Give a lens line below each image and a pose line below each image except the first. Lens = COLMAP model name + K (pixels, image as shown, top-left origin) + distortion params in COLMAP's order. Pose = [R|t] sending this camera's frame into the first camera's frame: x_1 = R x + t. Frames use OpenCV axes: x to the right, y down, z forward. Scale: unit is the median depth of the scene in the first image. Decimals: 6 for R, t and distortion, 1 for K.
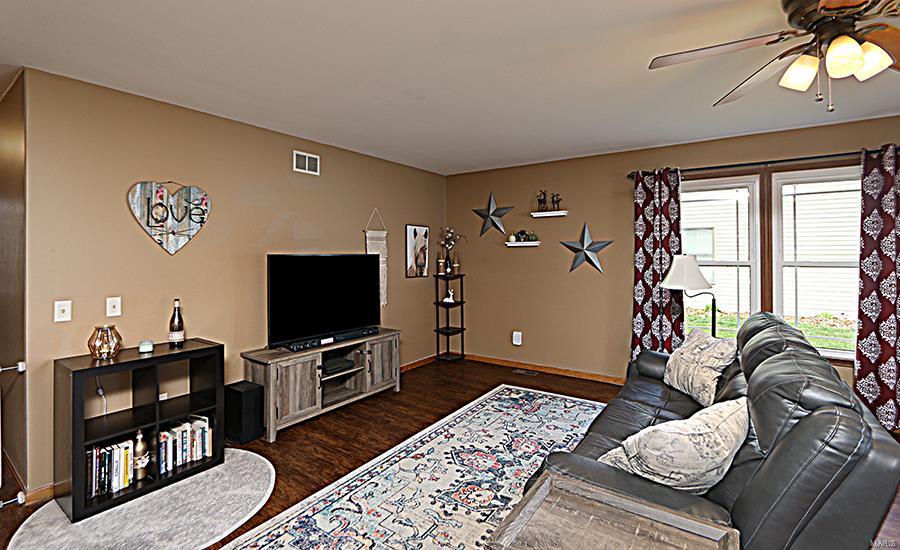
lens RADIAL K [[408.6, 0, 461.3], [0, 408.6, 251.2], [0, 0, 1]] dist [-0.011154, -0.000121]
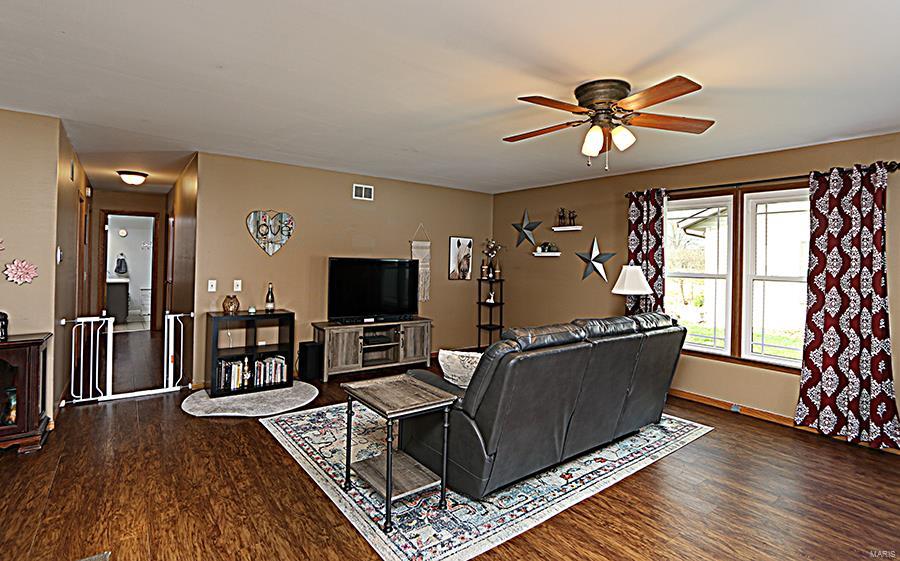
lens RADIAL K [[447.1, 0, 480.8], [0, 447.1, 259.6], [0, 0, 1]] dist [-0.013701, 0.000190]
pose [[0.959721, 0.024652, -0.279872, 0.429918], [-0.025264, 0.999680, 0.001422, 0.000064], [0.279817, 0.005706, 0.960036, -0.340408]]
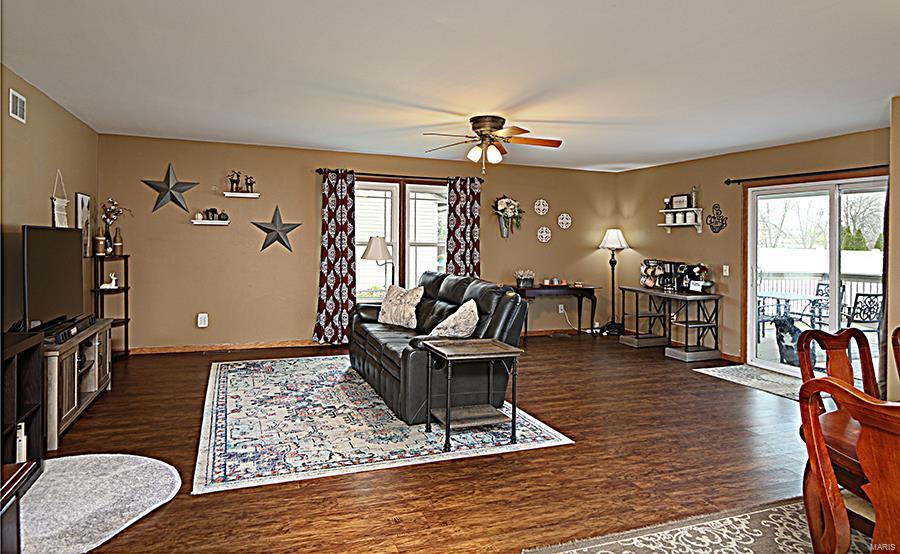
lens RADIAL K [[508.9, 0, 448.2], [0, 508.9, 238.8], [0, 0, 1]] dist [-0.017203, -0.000371]
pose [[0.563440, 0.016254, 0.825997, -0.701706], [-0.024957, 0.999685, -0.002648, 0.012969], [-0.825780, -0.019122, 0.563668, -0.198356]]
